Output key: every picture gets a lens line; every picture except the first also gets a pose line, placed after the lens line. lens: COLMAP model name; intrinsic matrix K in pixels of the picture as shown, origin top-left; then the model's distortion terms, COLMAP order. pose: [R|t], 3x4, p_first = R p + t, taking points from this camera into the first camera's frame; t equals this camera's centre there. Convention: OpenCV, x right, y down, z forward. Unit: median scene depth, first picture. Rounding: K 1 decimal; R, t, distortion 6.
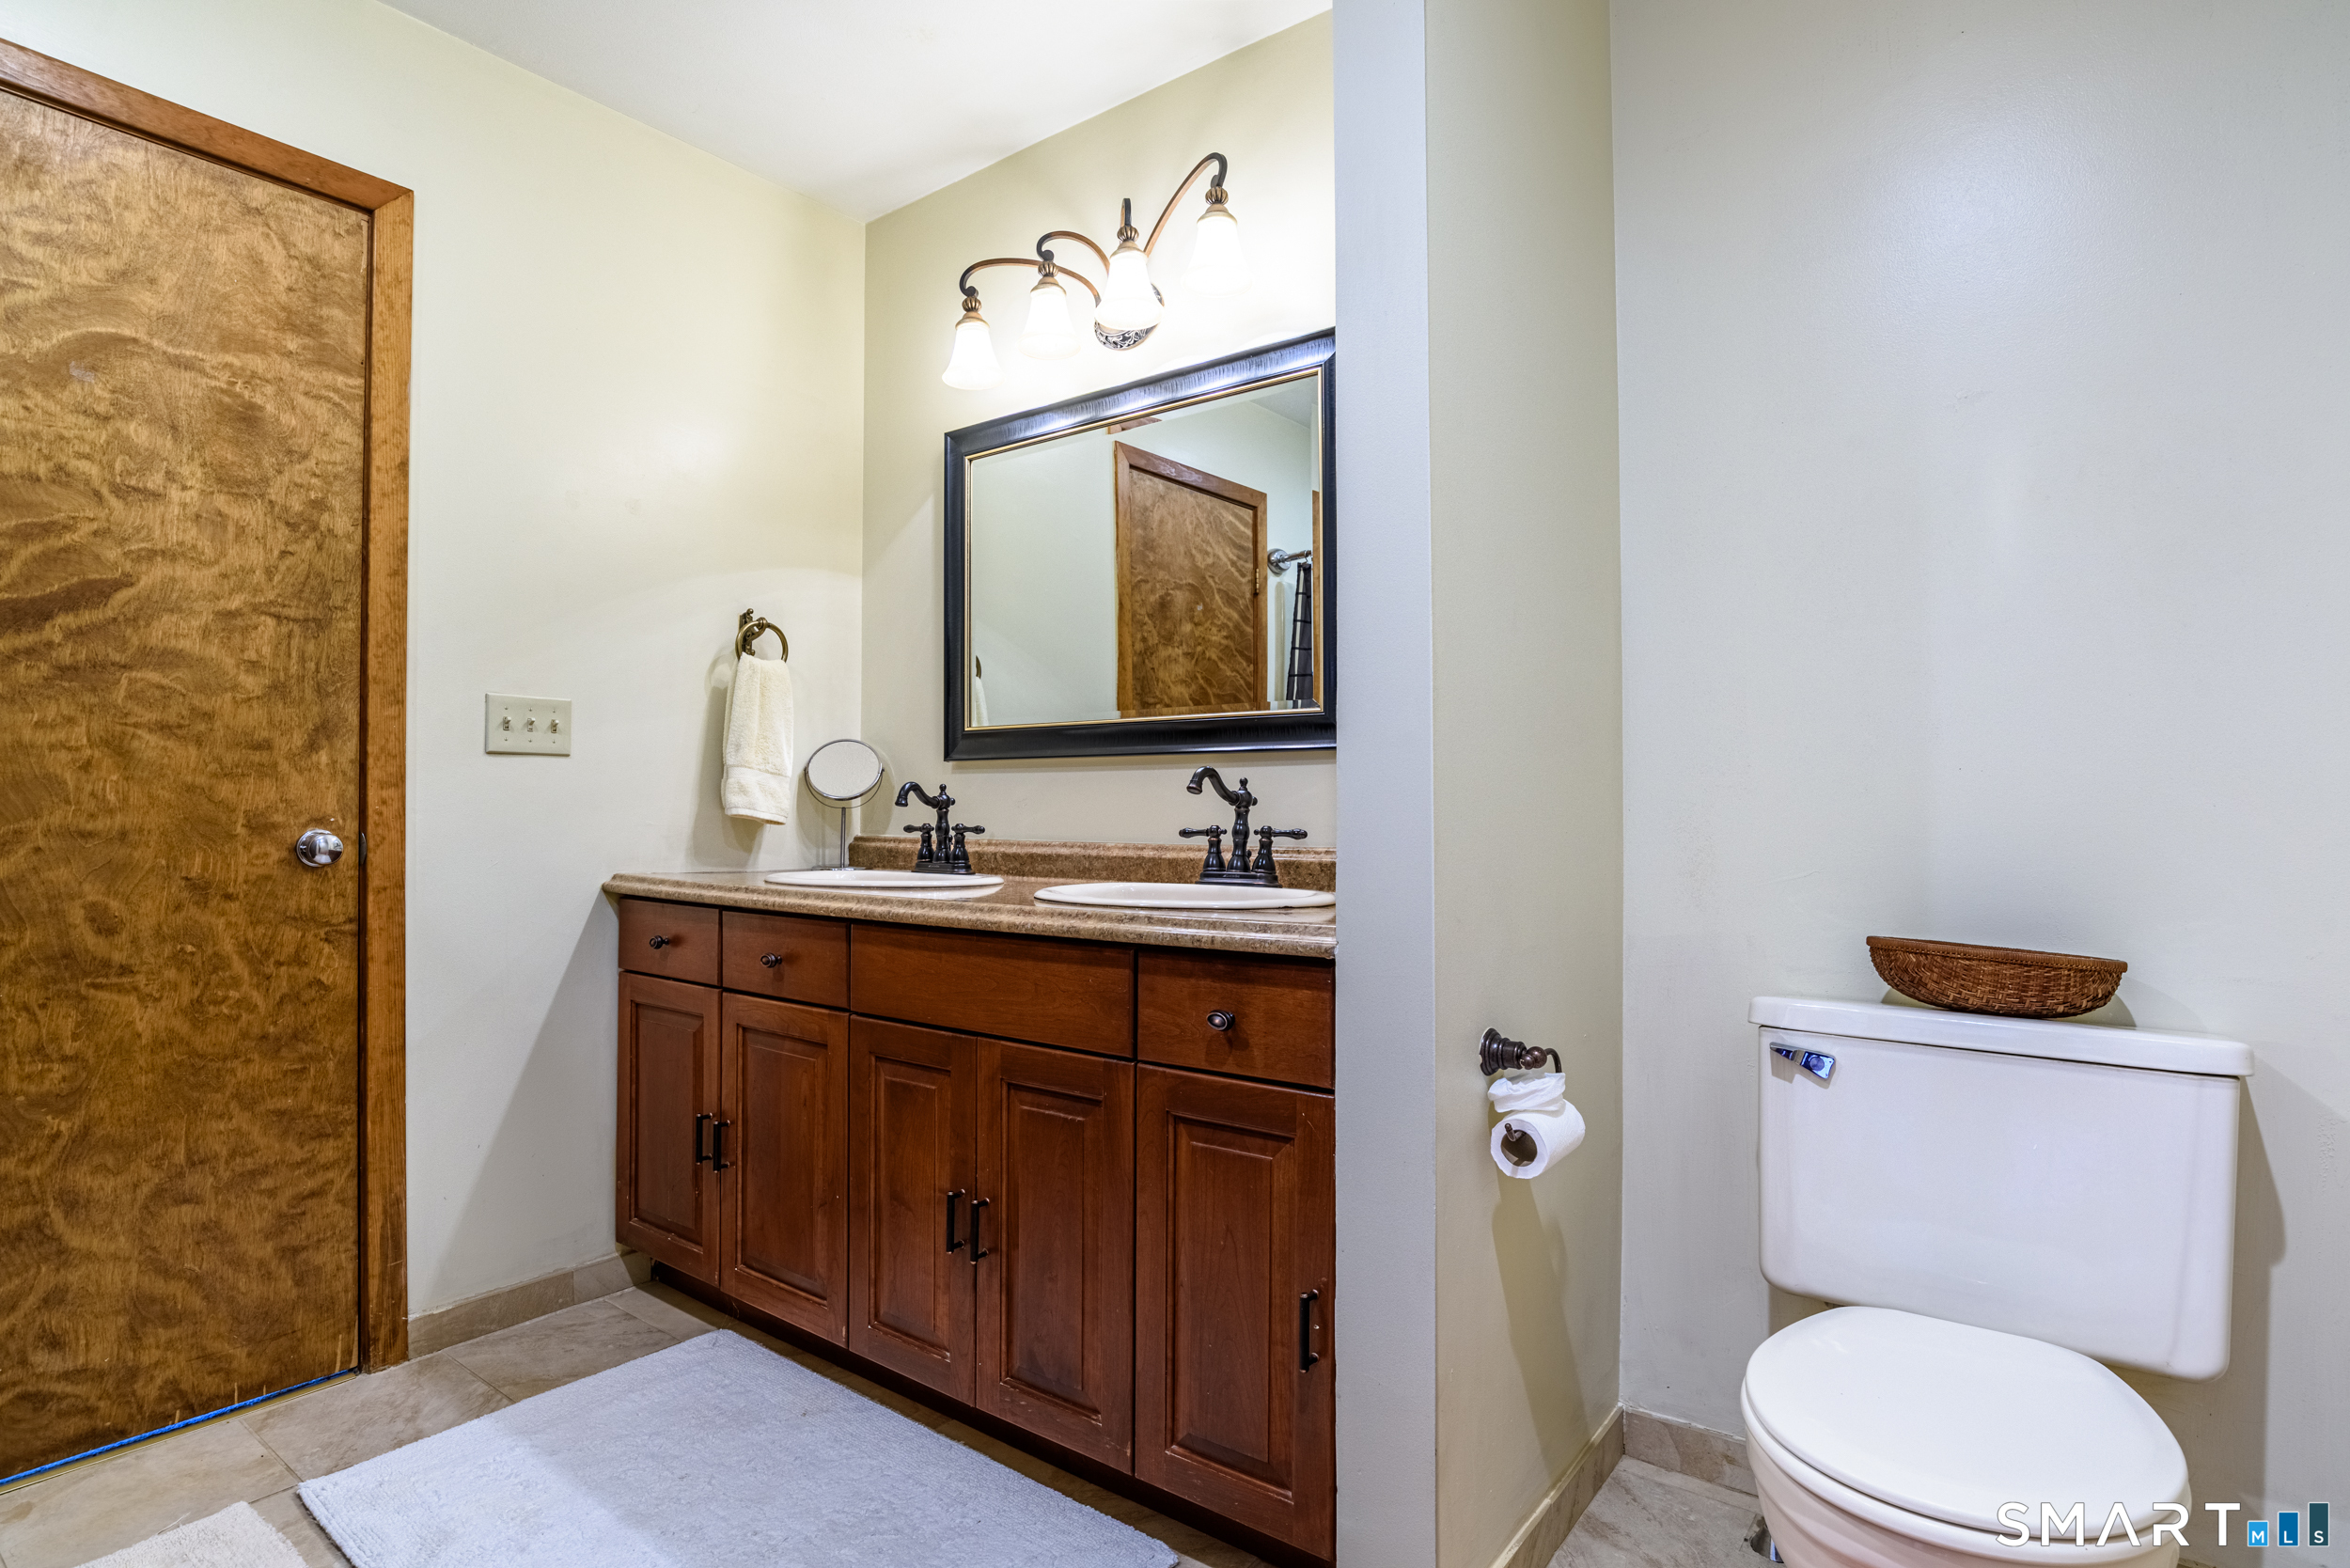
lens RADIAL K [[1202.7, 0, 1183.3], [0, 1202.7, 787.7], [0, 0, 1]] dist [-0.051736, 0.023374]
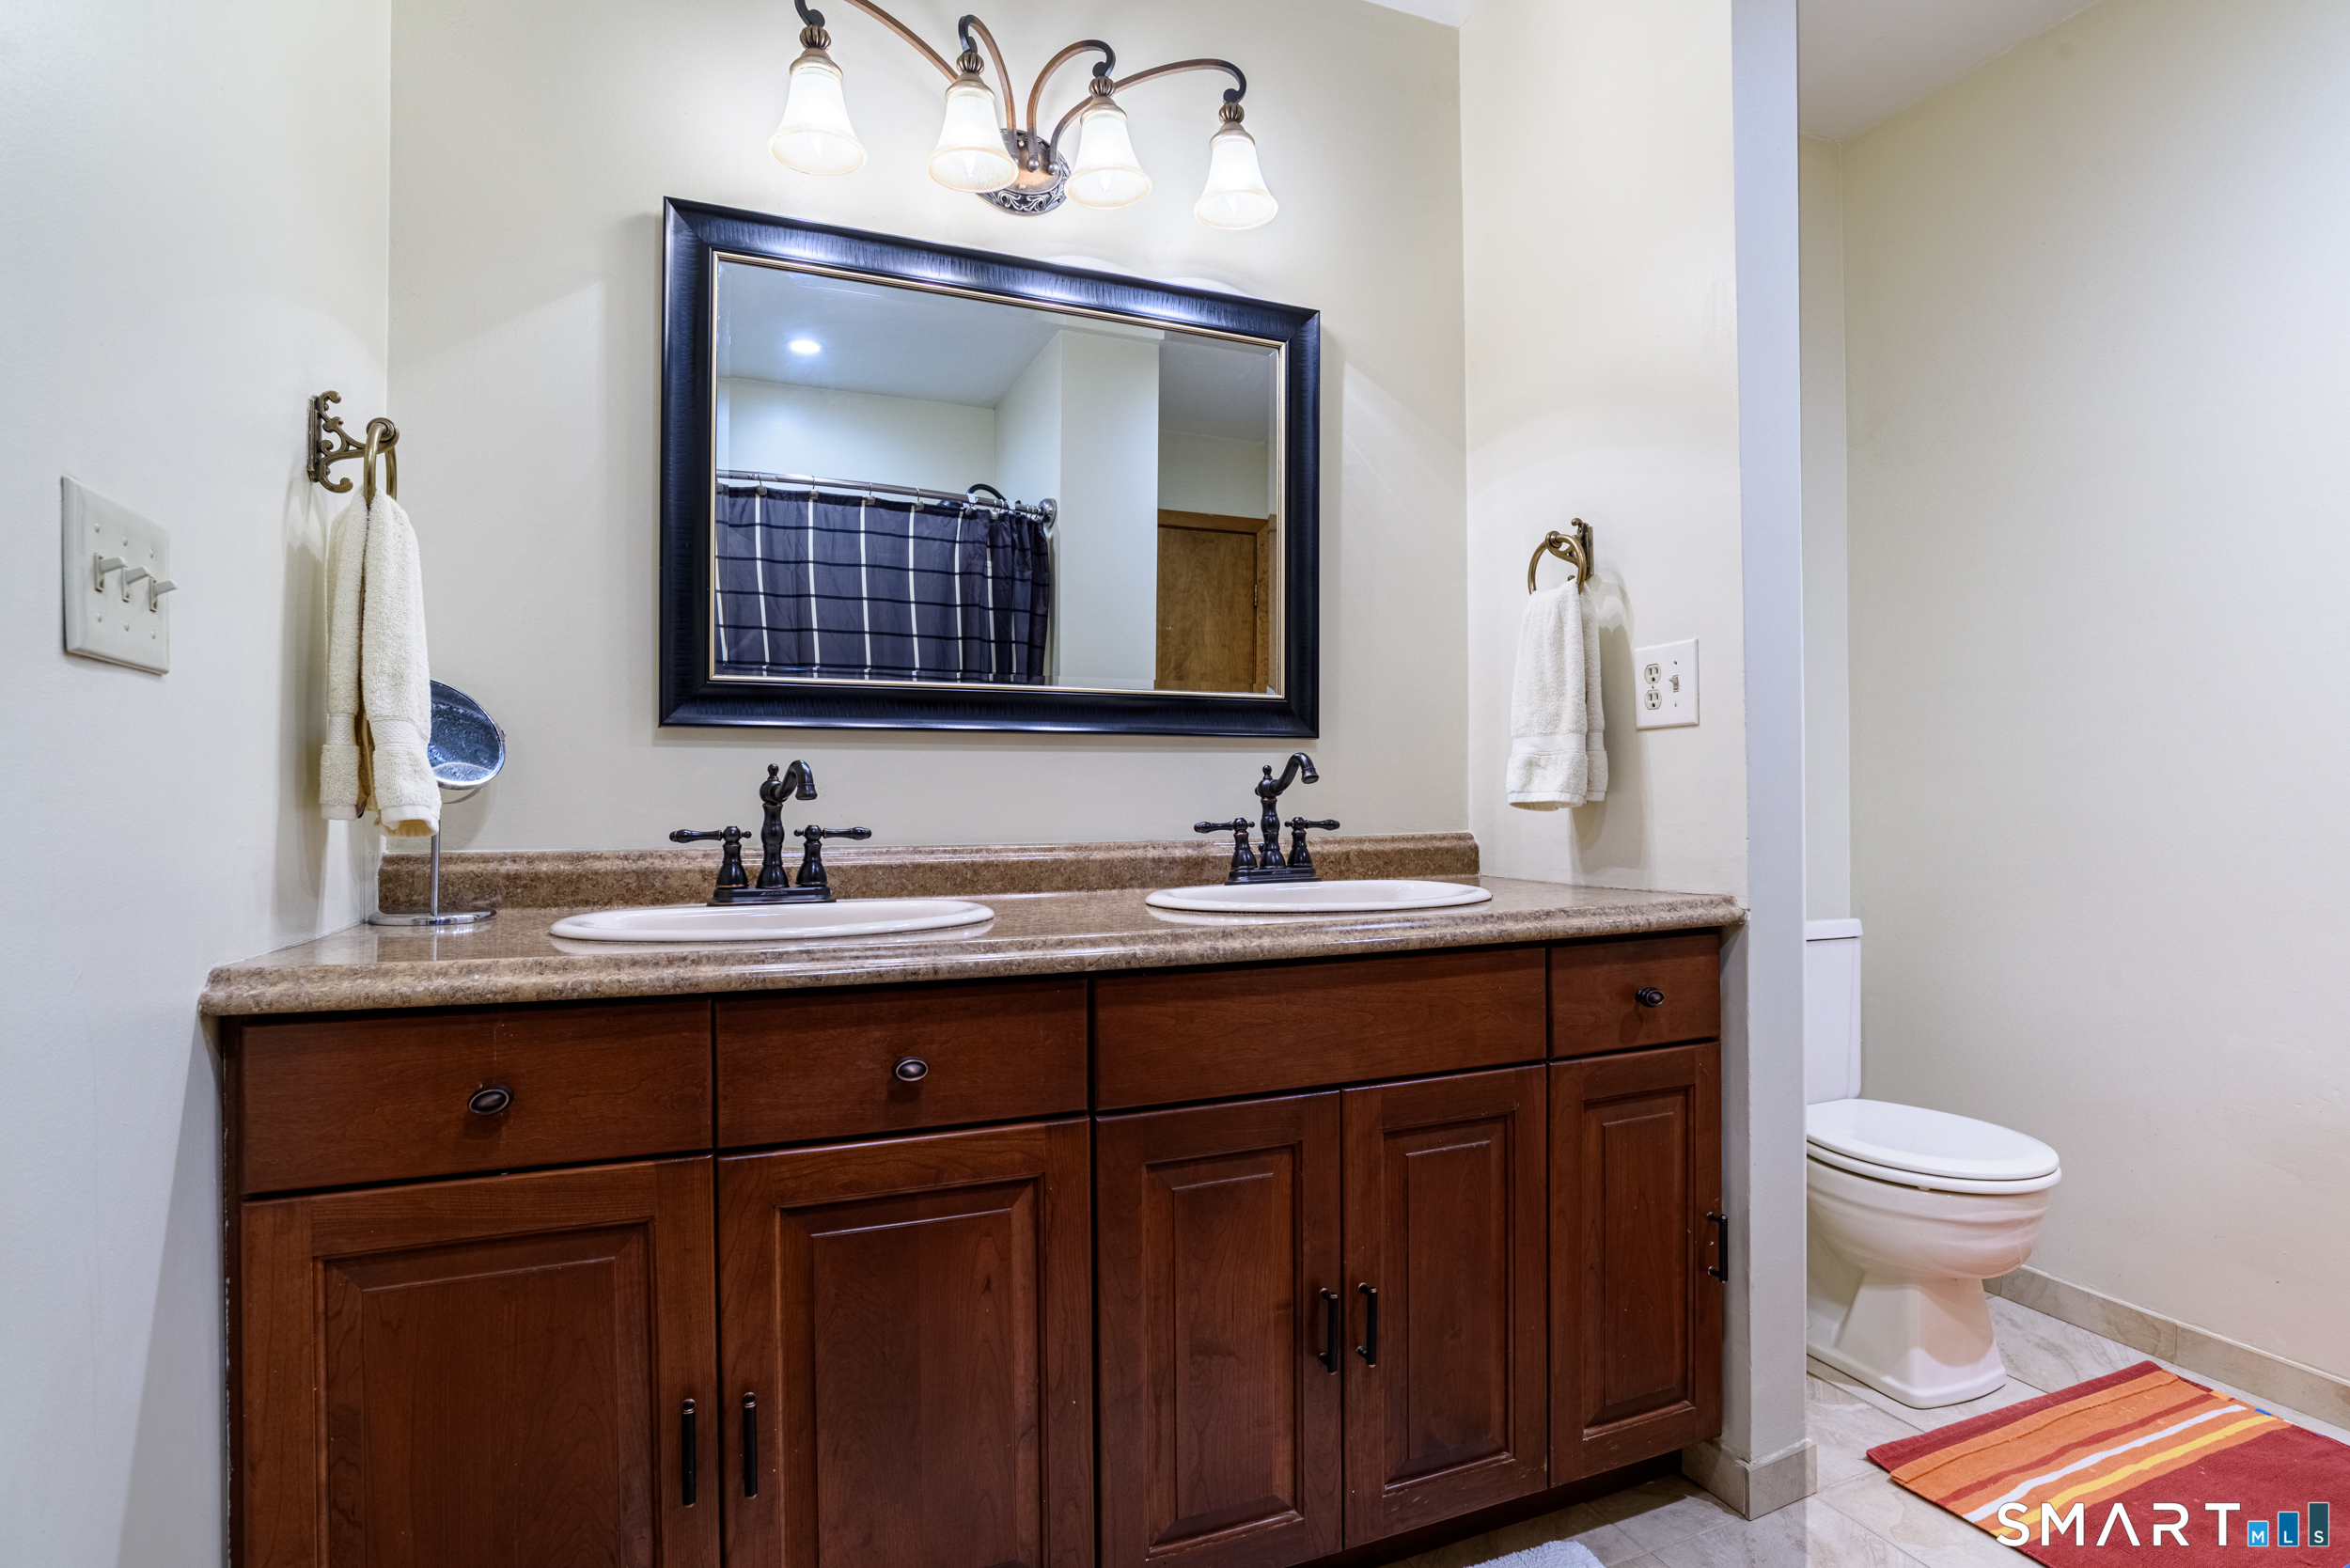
lens RADIAL K [[1202.7, 0, 1183.3], [0, 1202.7, 787.7], [0, 0, 1]] dist [-0.051736, 0.023374]
pose [[0.492836, 0.000812, 0.870122, -0.782345], [-0.010322, 0.999935, 0.004913, 0.004865], [-0.870061, -0.011402, 0.492812, 0.601270]]
